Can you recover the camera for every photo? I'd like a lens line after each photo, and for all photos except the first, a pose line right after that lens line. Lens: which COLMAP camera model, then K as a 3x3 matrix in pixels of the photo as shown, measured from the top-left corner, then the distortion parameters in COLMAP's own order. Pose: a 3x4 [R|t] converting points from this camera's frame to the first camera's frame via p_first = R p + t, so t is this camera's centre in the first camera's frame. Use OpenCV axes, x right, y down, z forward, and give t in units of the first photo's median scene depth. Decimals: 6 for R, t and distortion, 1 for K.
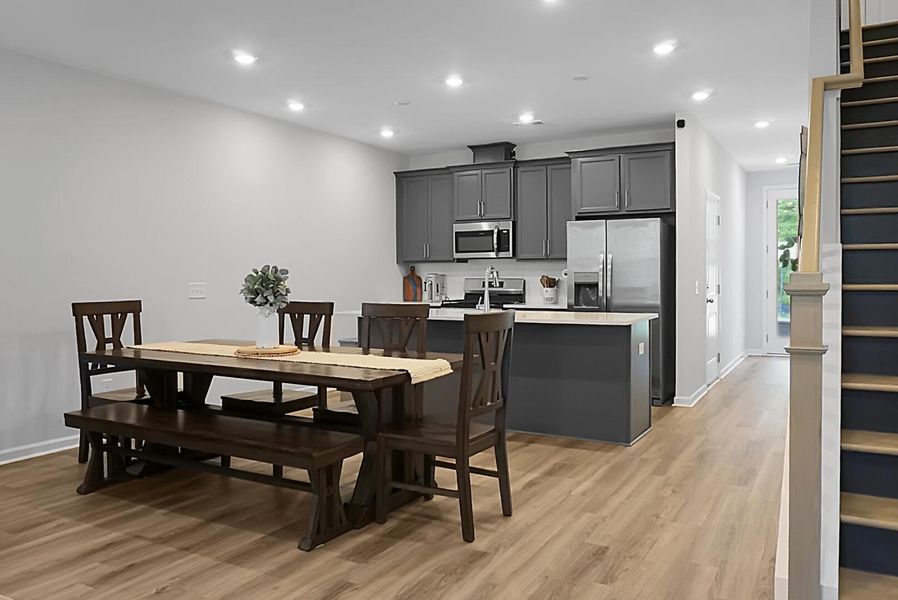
lens RADIAL K [[704.1, 0, 451.8], [0, 704.1, 287.6], [0, 0, 1]] dist [-0.021887, 0.002591]
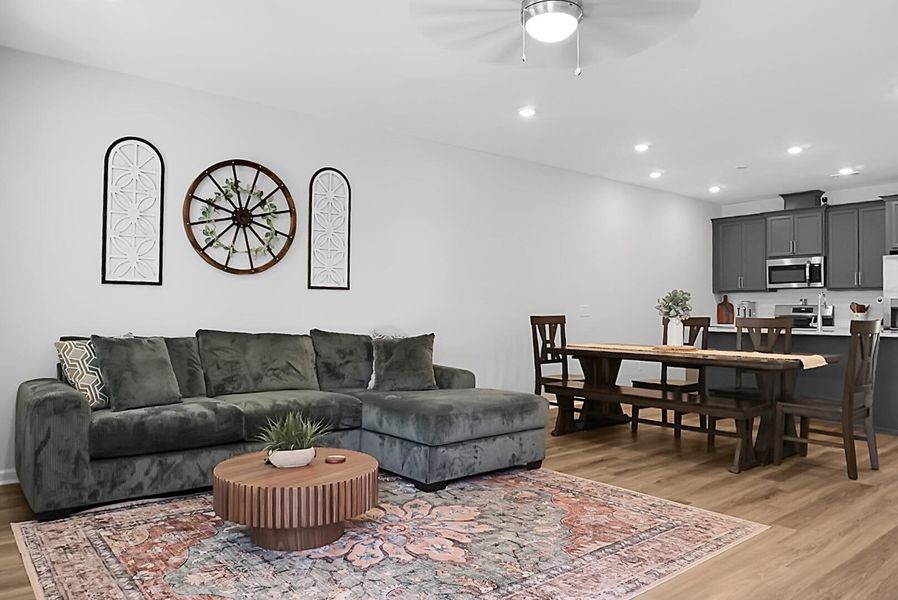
lens RADIAL K [[630.8, 0, 449.0], [0, 630.8, 300.0], [0, 0, 1]] dist [-0.032117, 0.005269]
pose [[0.929550, -0.000901, -0.368695, -0.127085], [-0.011068, 0.999478, -0.030346, 0.019743], [0.368530, 0.032289, 0.929055, -0.229218]]
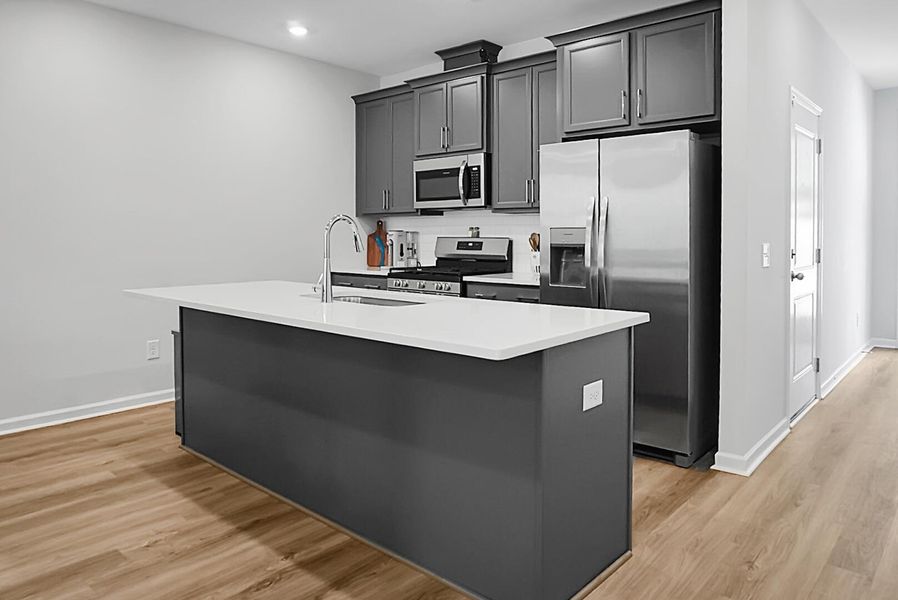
lens RADIAL K [[632.5, 0, 452.9], [0, 632.5, 245.2], [0, 0, 1]] dist [-0.004931, 0.000822]
pose [[0.979361, 0.004786, -0.202062, 0.201666], [-0.004639, 0.999989, 0.001203, -0.006734], [0.202065, -0.000241, 0.979372, 0.441469]]
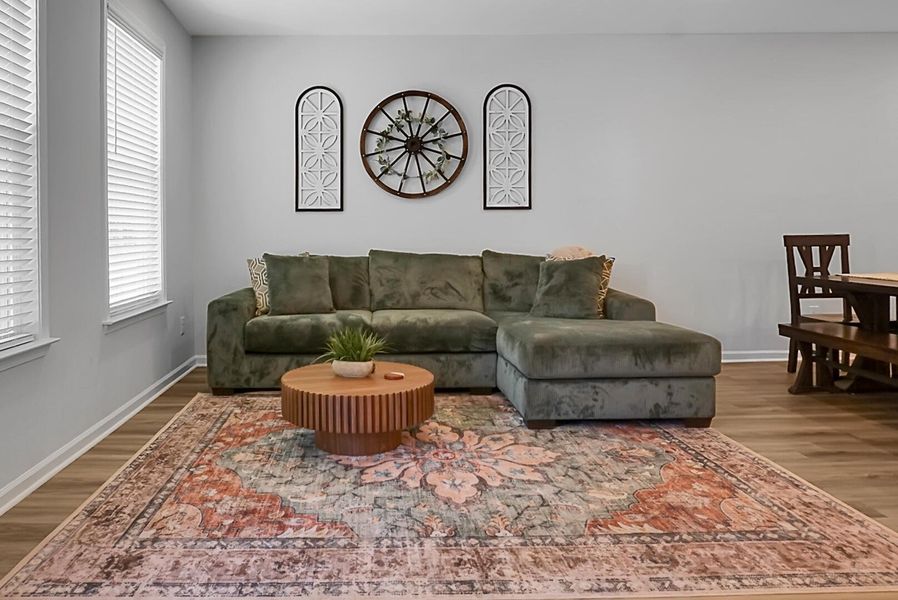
lens RADIAL K [[631.1, 0, 378.6], [0, 631.1, 234.6], [0, 0, 1]] dist [-0.020357, 0.001666]
pose [[0.493483, -0.002936, -0.869750, 0.026007], [-0.006260, 0.999956, -0.006927, 0.020876], [0.869733, 0.008863, 0.493443, -0.075969]]
